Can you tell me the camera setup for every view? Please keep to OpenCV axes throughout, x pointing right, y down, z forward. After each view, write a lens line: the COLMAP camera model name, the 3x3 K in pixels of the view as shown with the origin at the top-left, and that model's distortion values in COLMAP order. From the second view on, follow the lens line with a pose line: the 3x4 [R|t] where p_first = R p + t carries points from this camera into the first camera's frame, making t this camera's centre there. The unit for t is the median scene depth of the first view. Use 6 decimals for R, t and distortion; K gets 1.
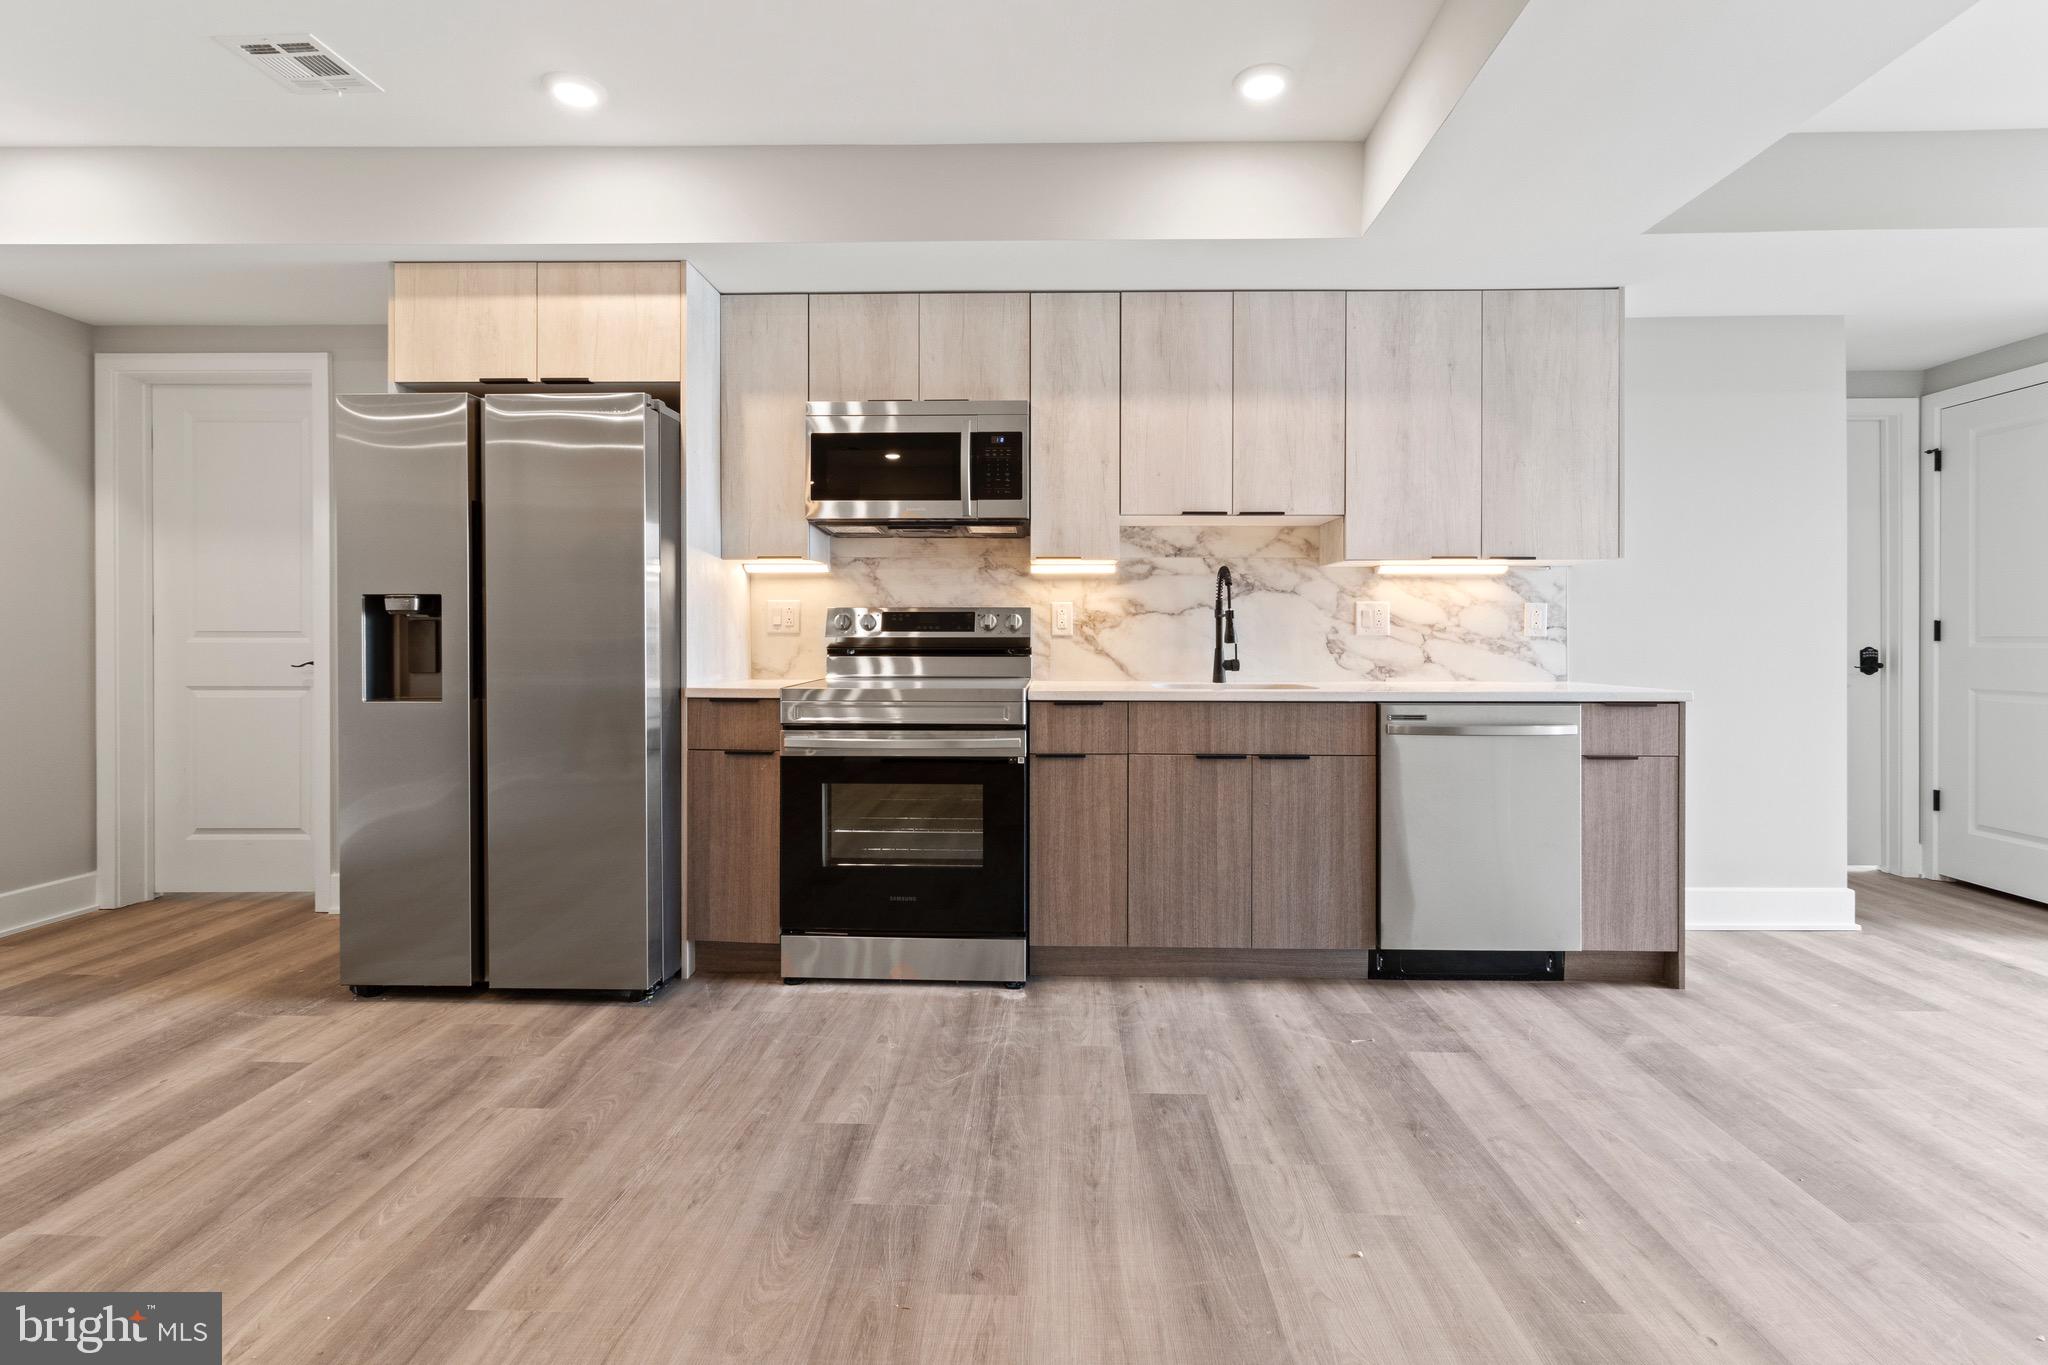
lens RADIAL K [[958.0, 0, 1036.3], [0, 958.0, 633.1], [0, 0, 1]] dist [0.000668, -0.000441]
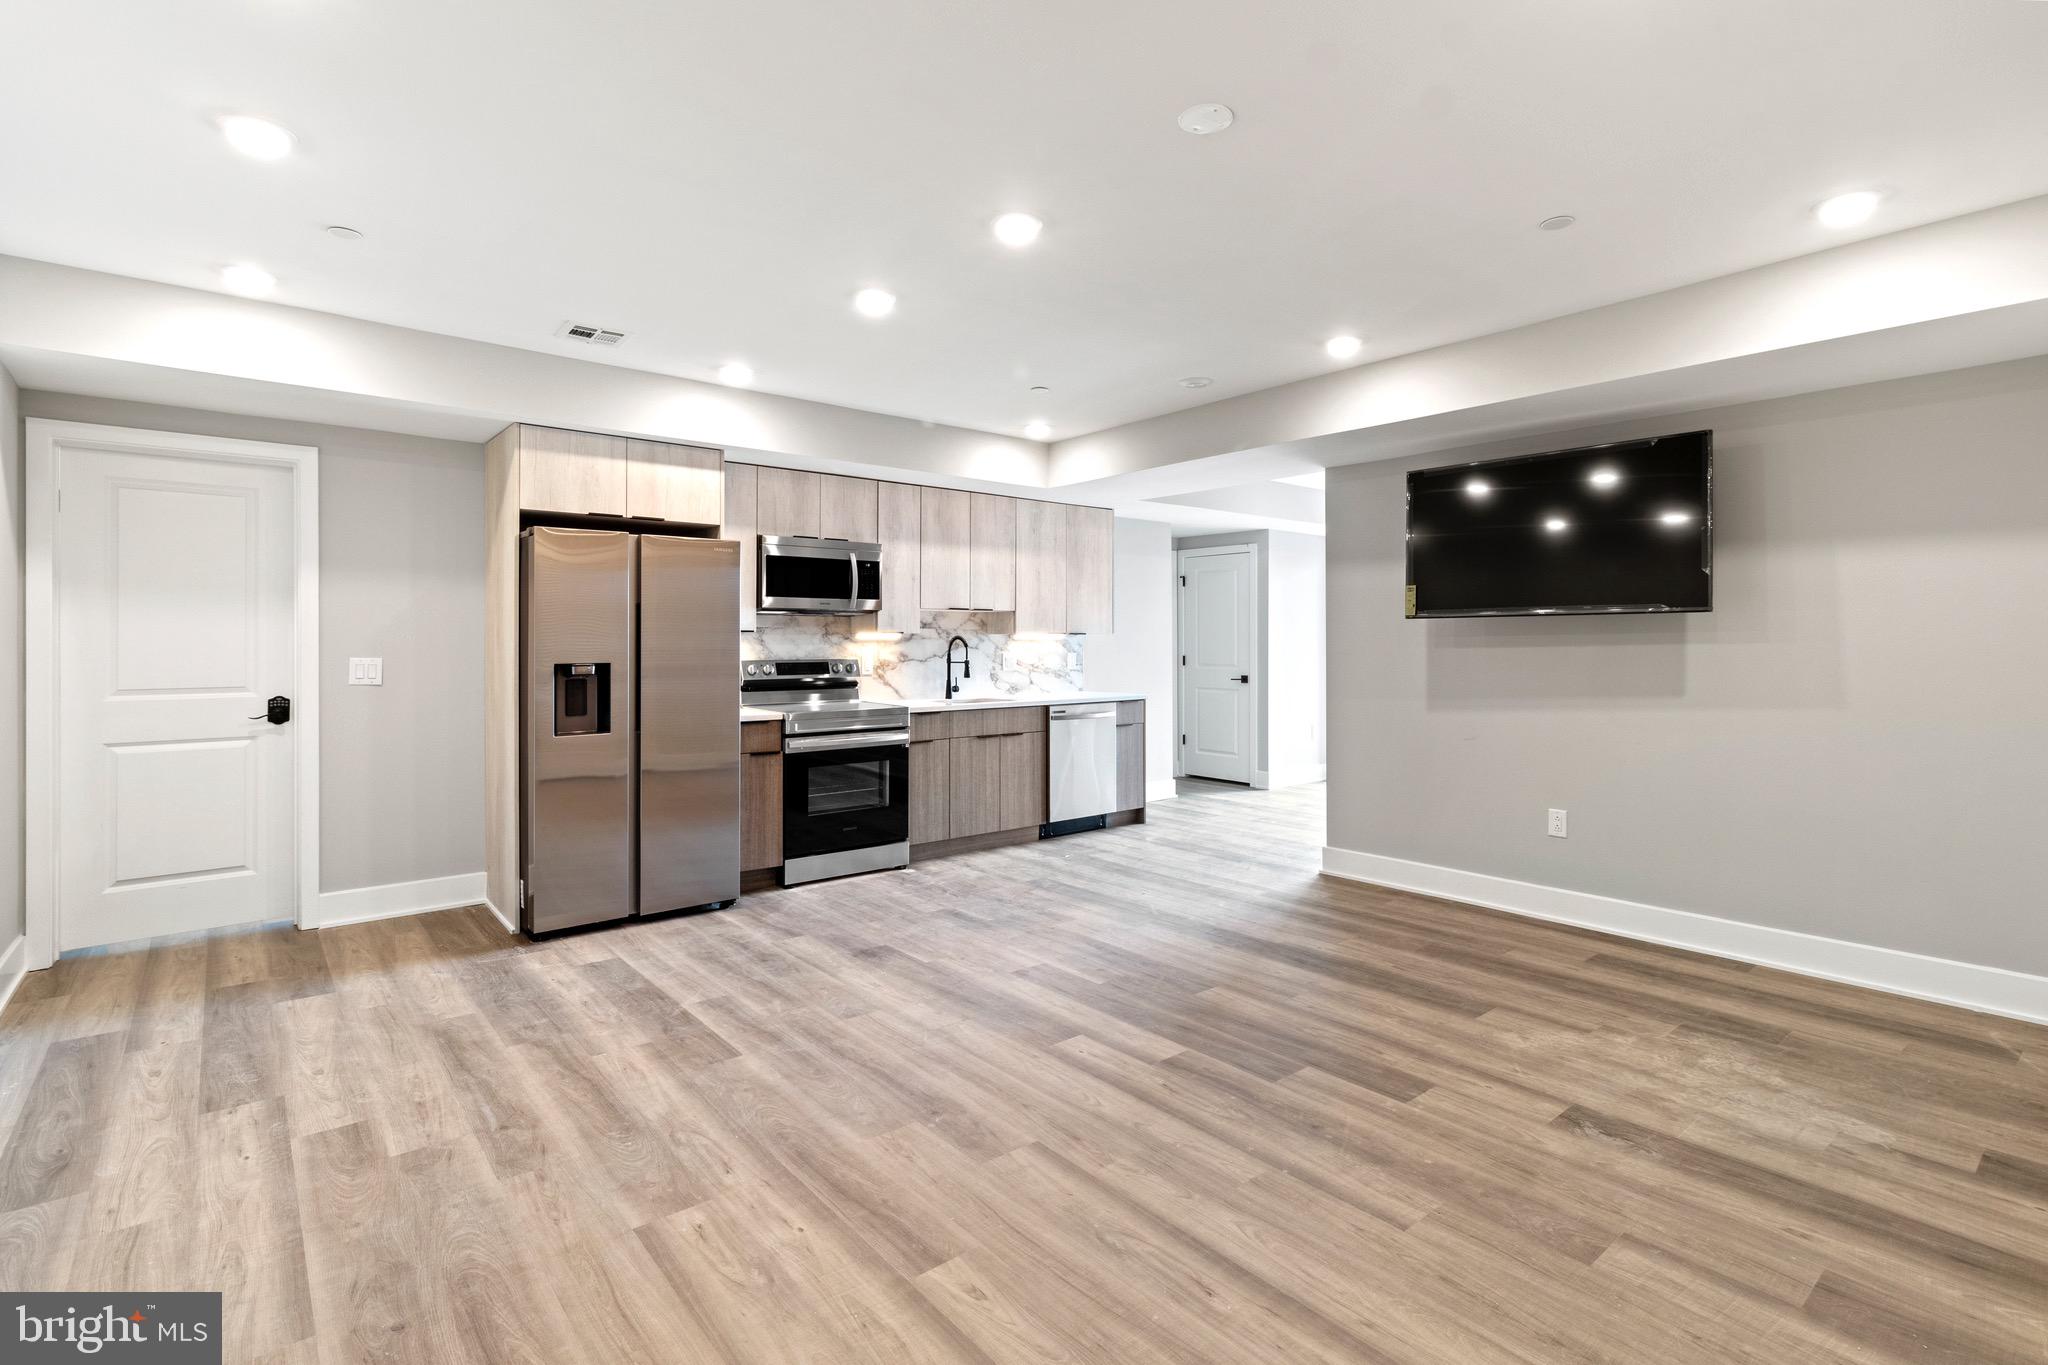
lens RADIAL K [[958.0, 0, 1036.3], [0, 958.0, 633.1], [0, 0, 1]] dist [0.000668, -0.000441]
pose [[0.747149, 0.004064, 0.664644, -1.037700], [-0.001088, 0.999987, -0.004891, -0.074710], [-0.664655, 0.002931, 0.747145, -0.544142]]
